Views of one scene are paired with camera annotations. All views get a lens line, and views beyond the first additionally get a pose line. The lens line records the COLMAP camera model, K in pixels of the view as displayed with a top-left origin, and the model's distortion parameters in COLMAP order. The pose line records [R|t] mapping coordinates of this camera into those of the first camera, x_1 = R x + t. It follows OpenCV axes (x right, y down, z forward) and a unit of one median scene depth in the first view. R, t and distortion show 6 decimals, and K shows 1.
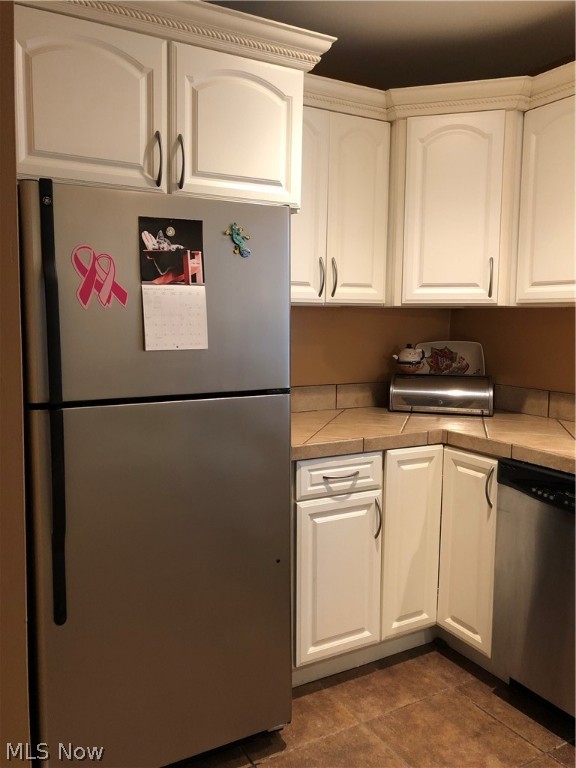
lens RADIAL K [[621.3, 0, 282.8], [0, 621.3, 376.3], [0, 0, 1]] dist [0.044774, -0.055523]
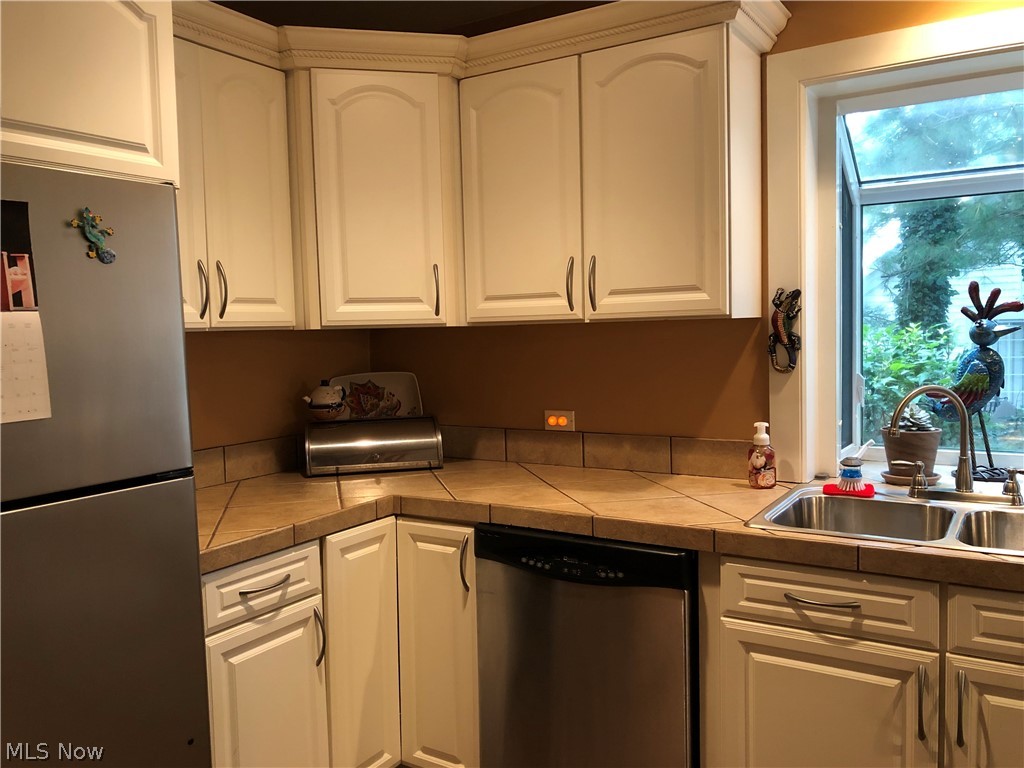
lens RADIAL K [[828.4, 0, 507.8], [0, 828.4, 384.2], [0, 0, 1]] dist [0.044774, -0.055523]
pose [[0.877464, -0.062890, 0.475502, -0.086982], [0.077935, 0.996887, -0.011969, -0.024478], [-0.473269, 0.047560, 0.879633, 0.072428]]
